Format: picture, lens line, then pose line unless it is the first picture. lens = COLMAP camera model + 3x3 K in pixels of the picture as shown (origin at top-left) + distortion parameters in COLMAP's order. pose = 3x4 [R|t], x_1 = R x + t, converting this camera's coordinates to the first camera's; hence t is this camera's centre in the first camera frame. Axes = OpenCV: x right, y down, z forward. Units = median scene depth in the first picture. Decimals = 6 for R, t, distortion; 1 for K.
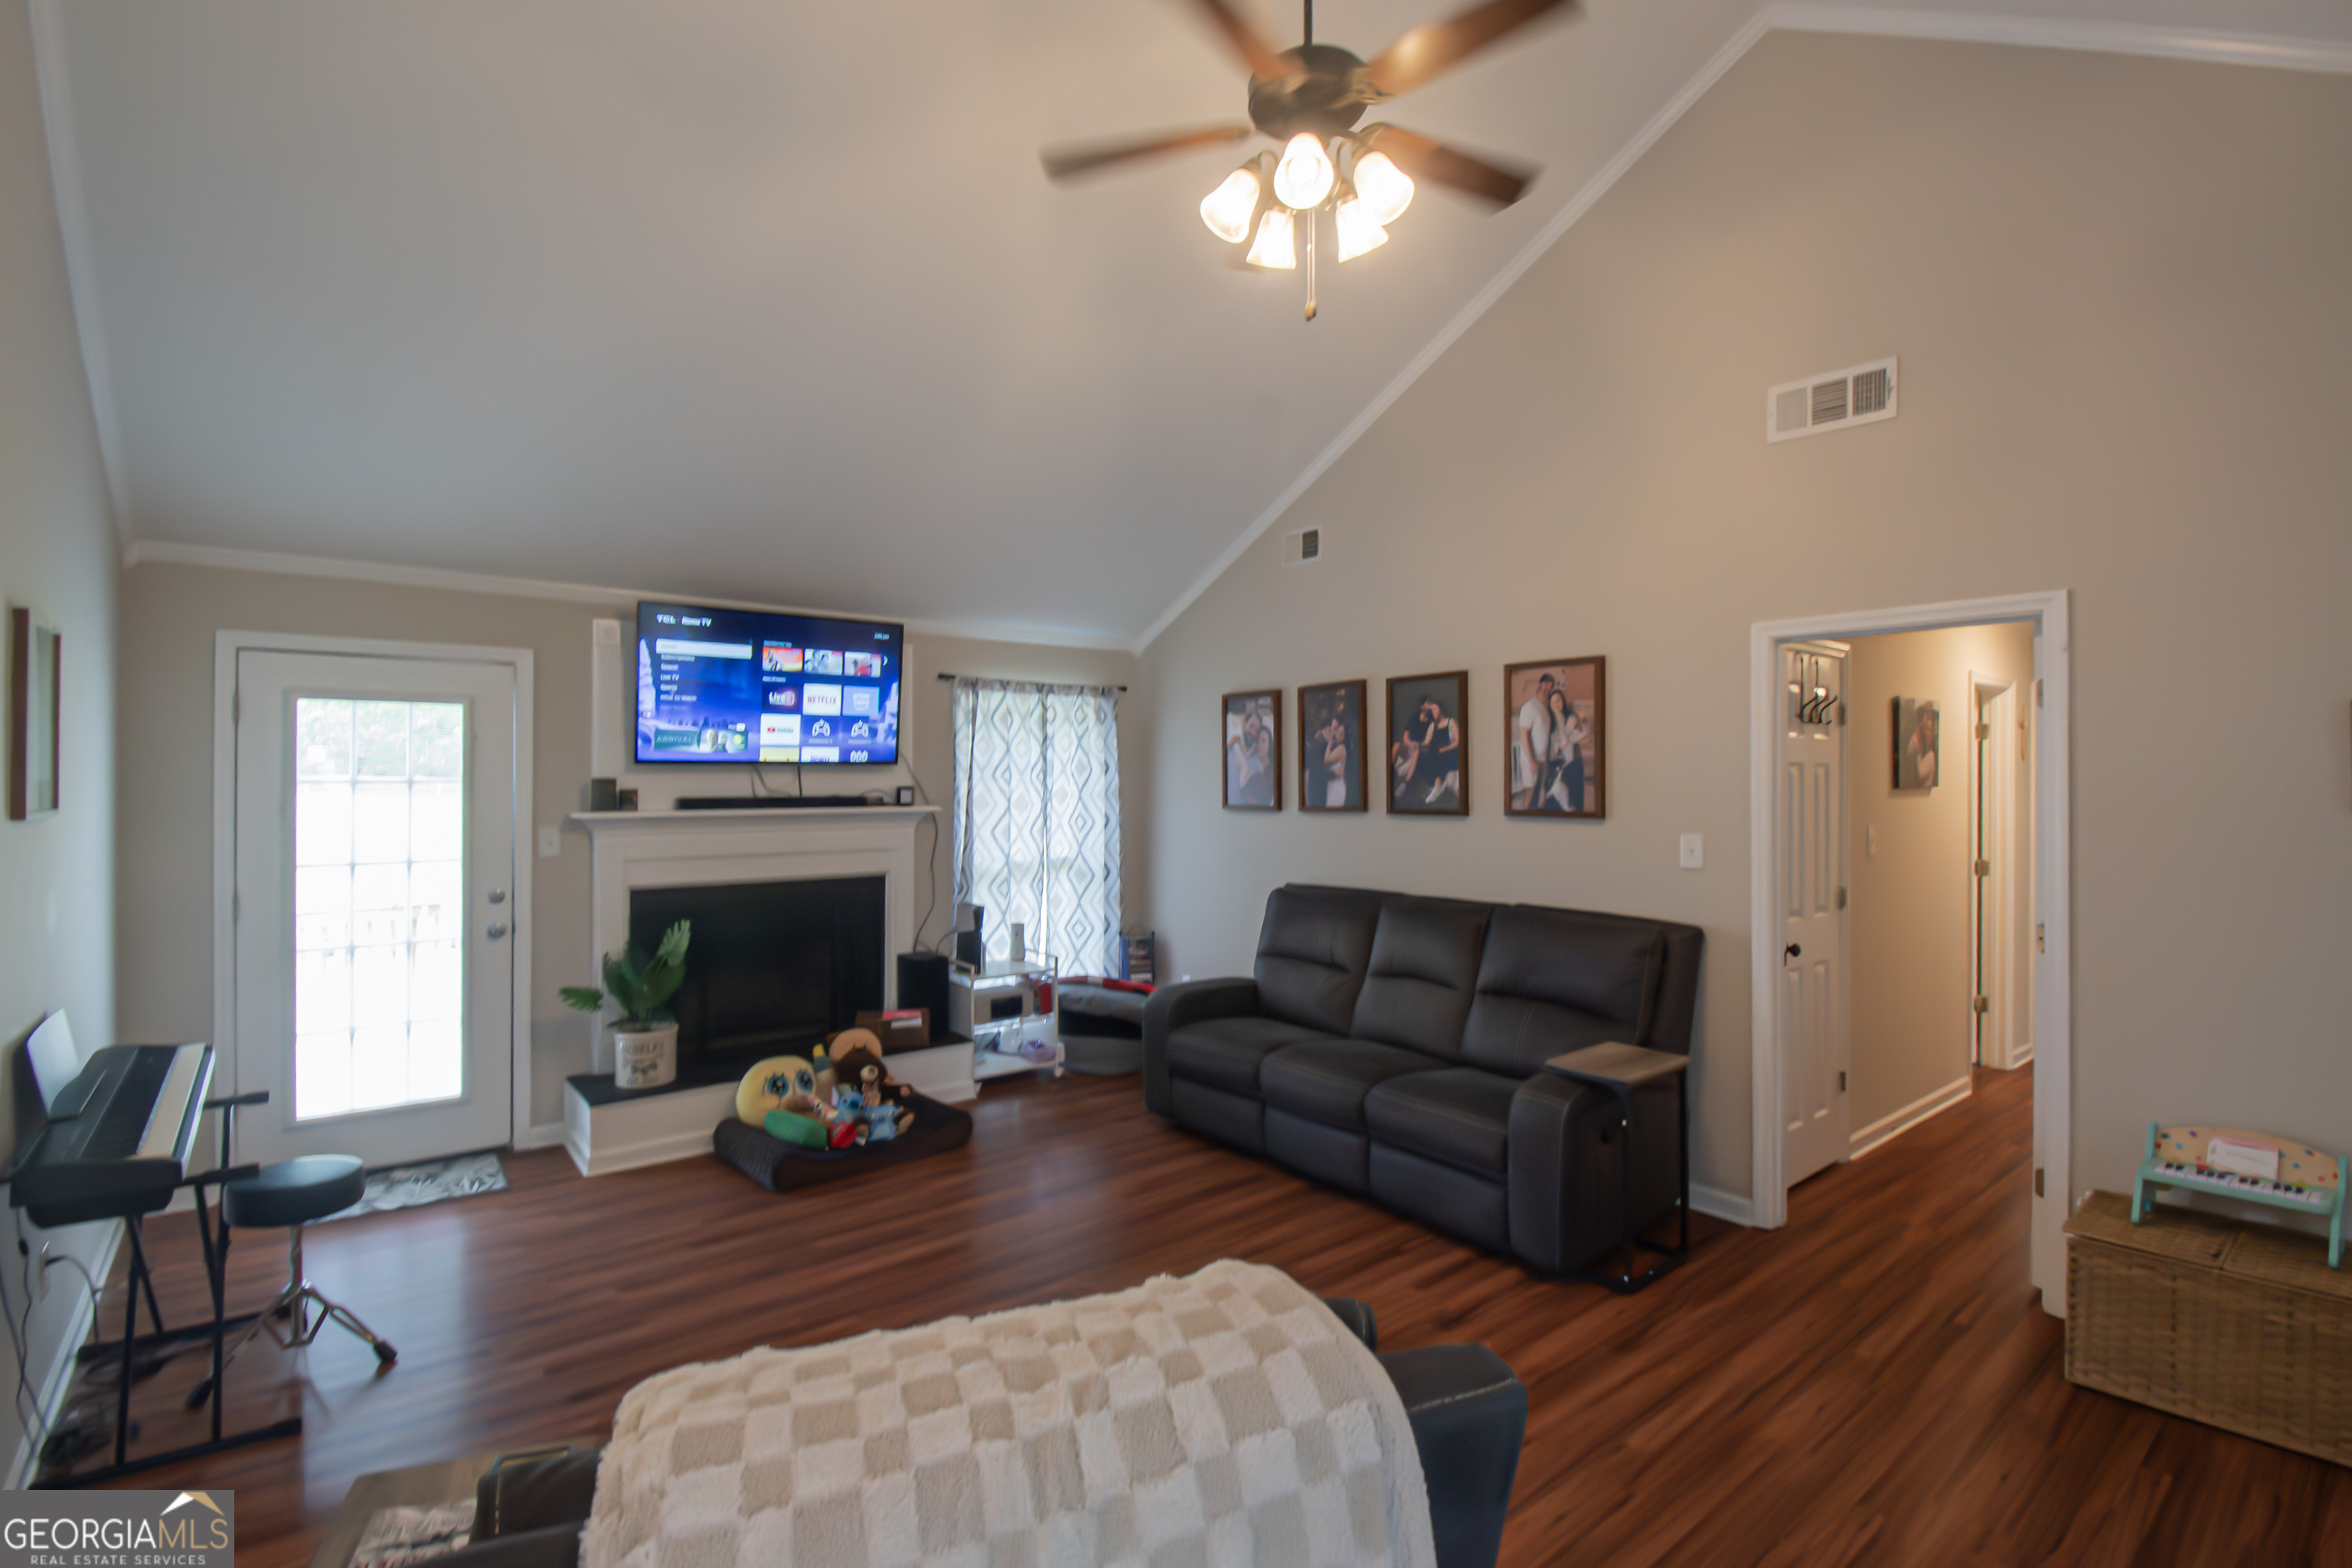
lens RADIAL K [[1077.0, 0, 1176.0], [0, 1077.0, 784.0], [0, 0, 1]] dist [0.024168, -0.026382]
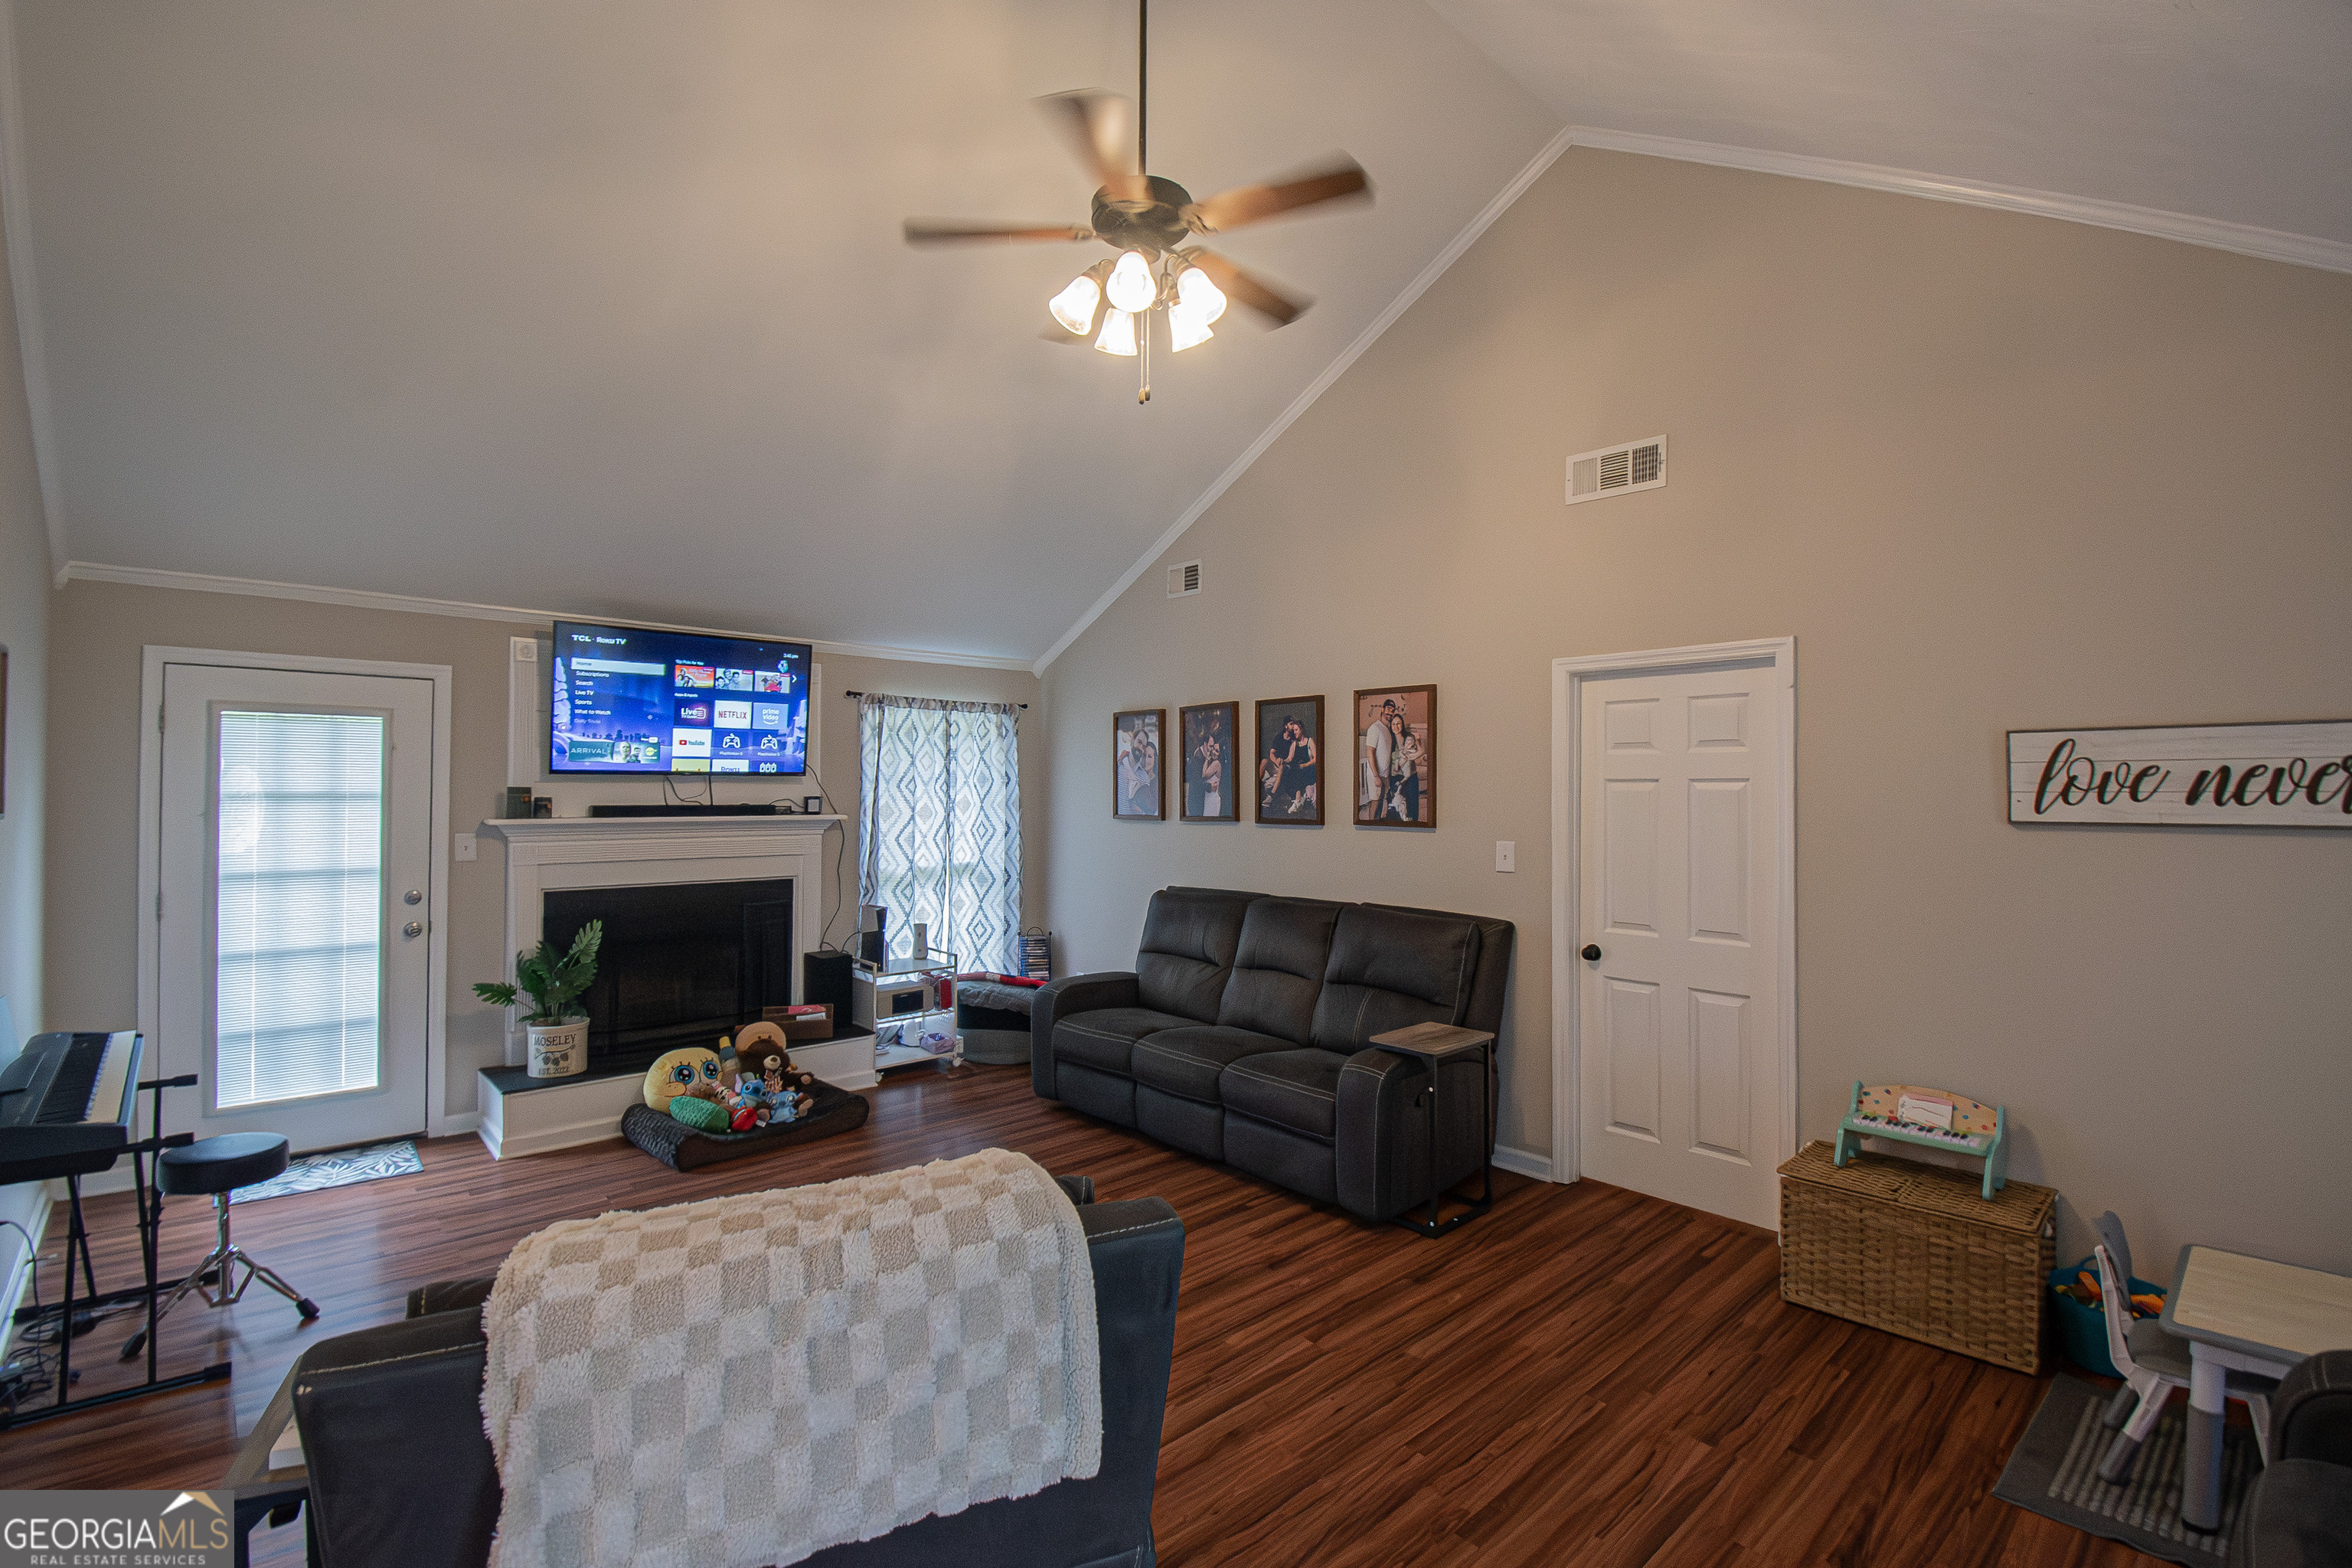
lens RADIAL K [[1051.7, 0, 1176.0], [0, 1051.7, 784.0], [0, 0, 1]] dist [0.024588, -0.027219]
pose [[0.997760, 0.005820, 0.066648, 0.044021], [-0.005125, 0.999931, -0.010598, -0.000529], [-0.066705, 0.010233, 0.997720, -0.076826]]
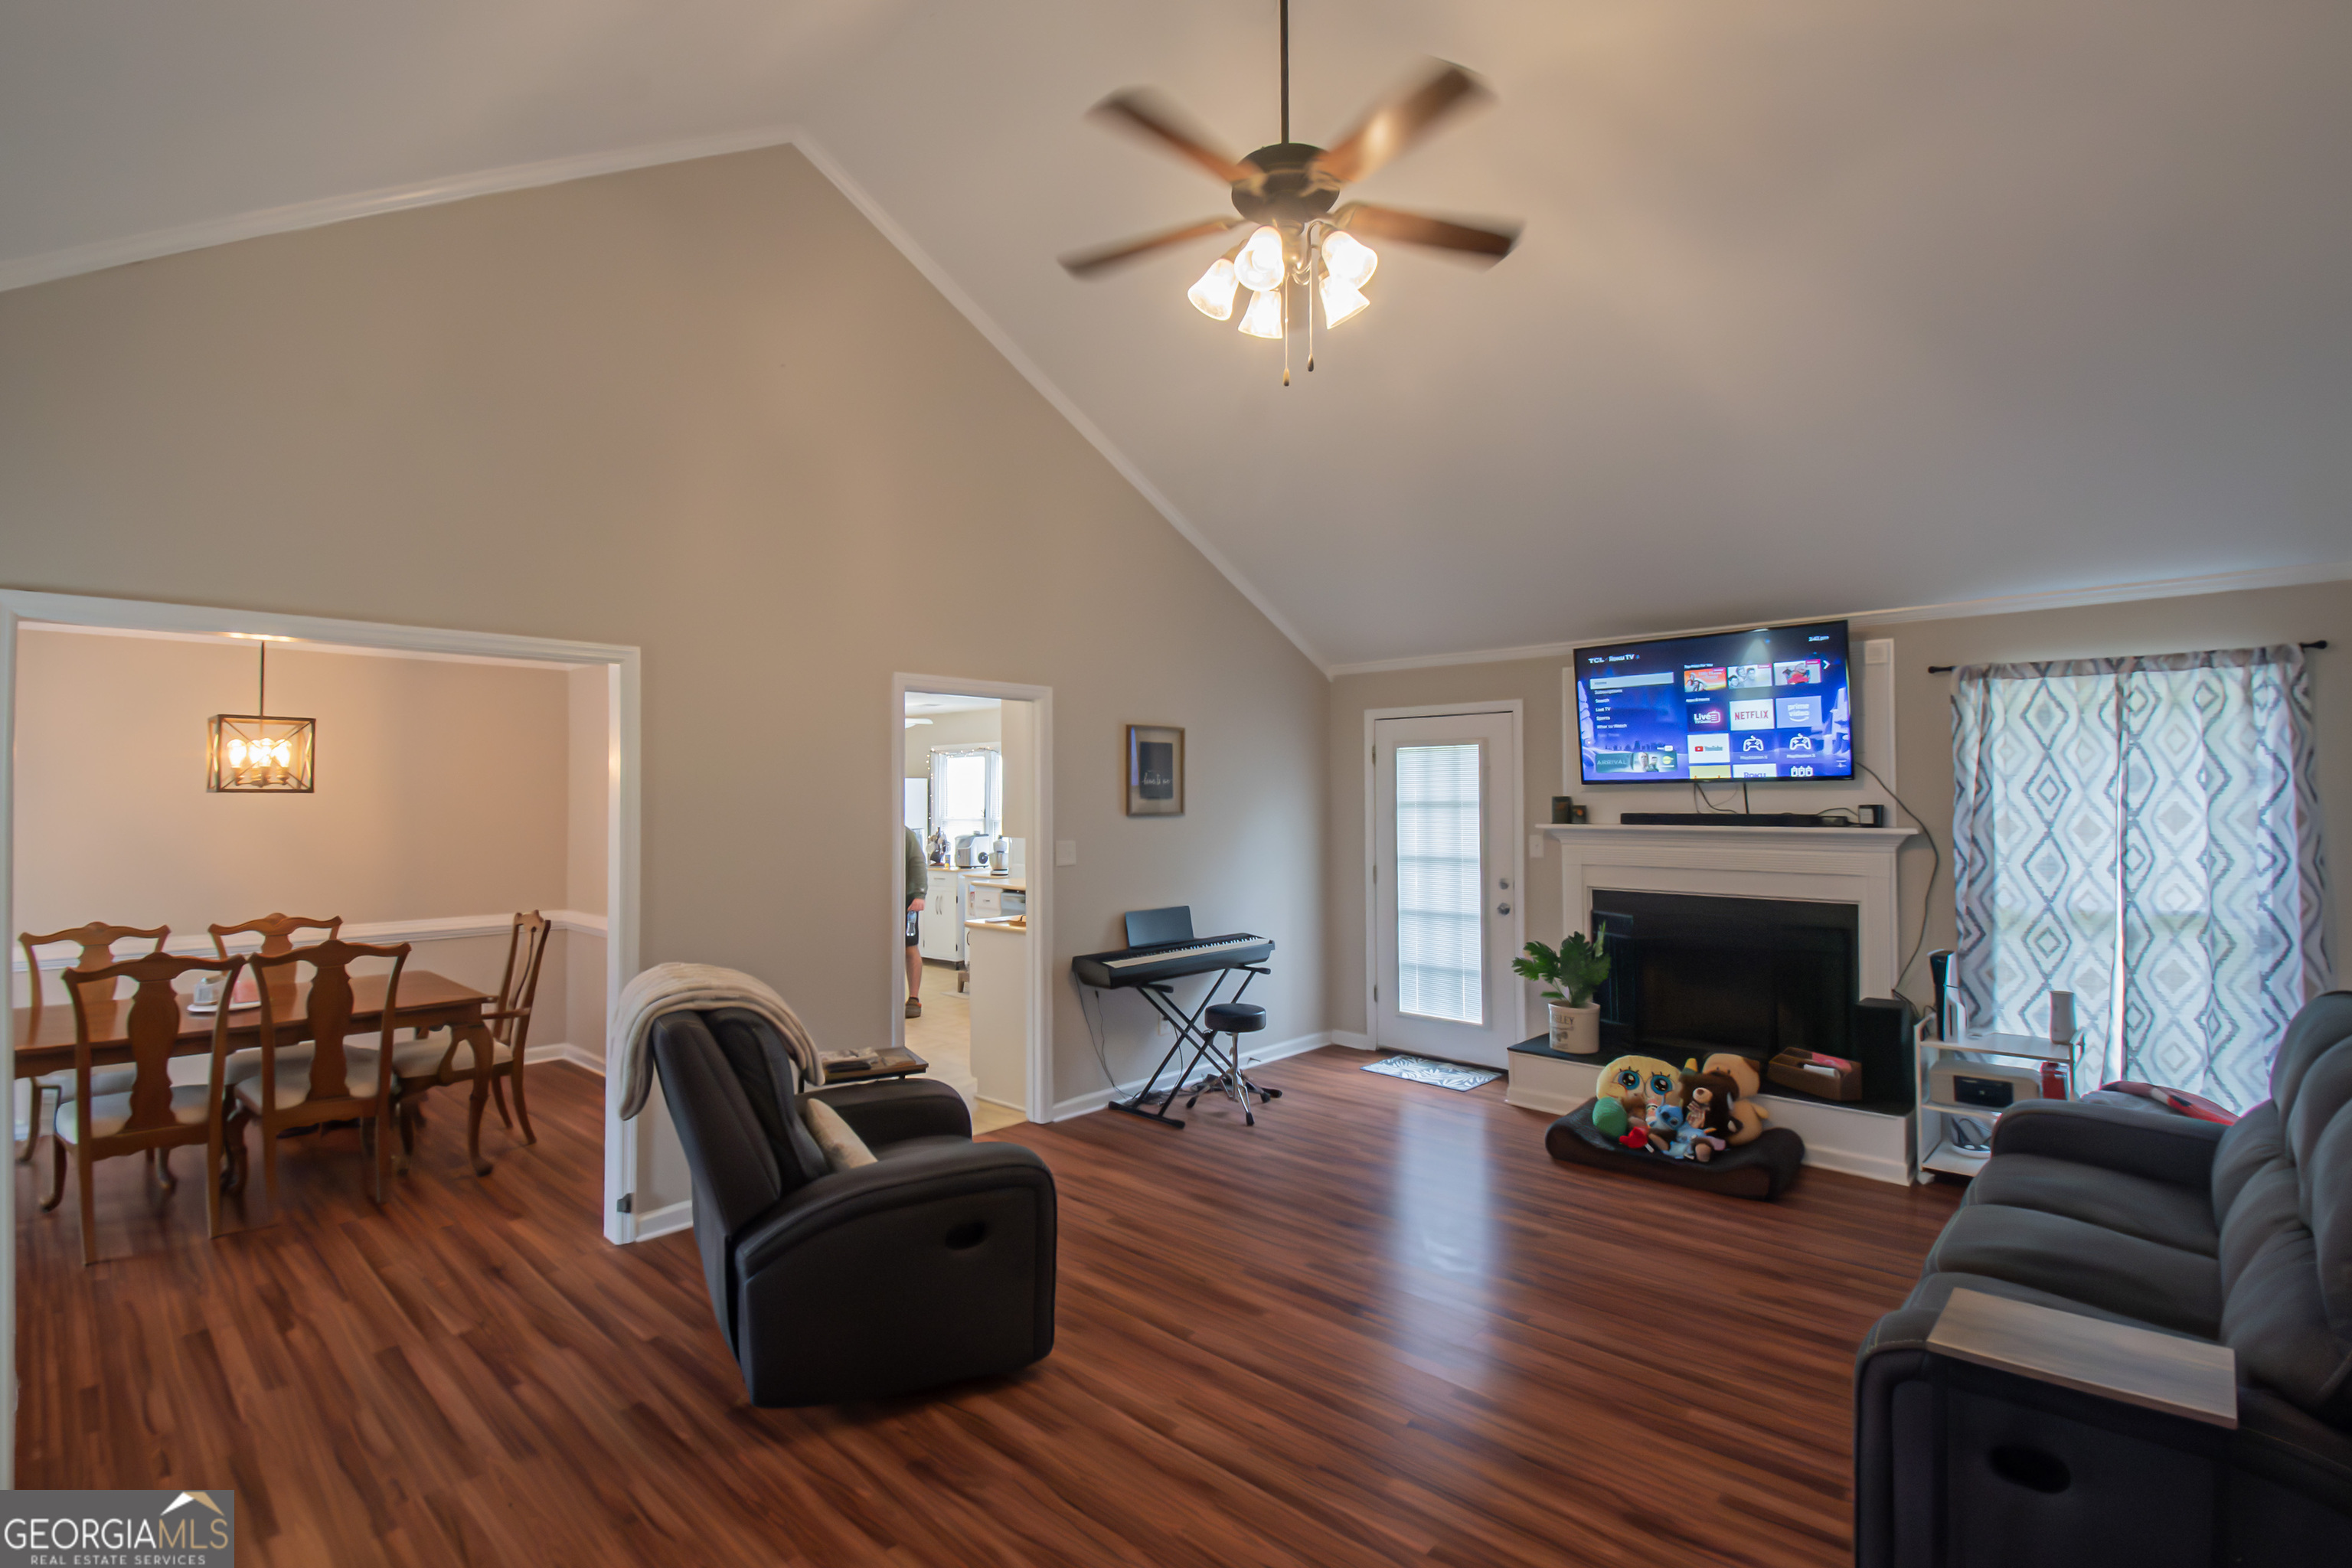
lens RADIAL K [[1089.4, 0, 1160.4], [0, 1089.4, 785.5], [0, 0, 1]] dist [0.002872, -0.020349]
pose [[0.127039, -0.013145, -0.991811, 0.618145], [-0.001599, 0.999908, -0.013457, -0.000193], [0.991896, 0.003296, 0.127007, 0.370504]]
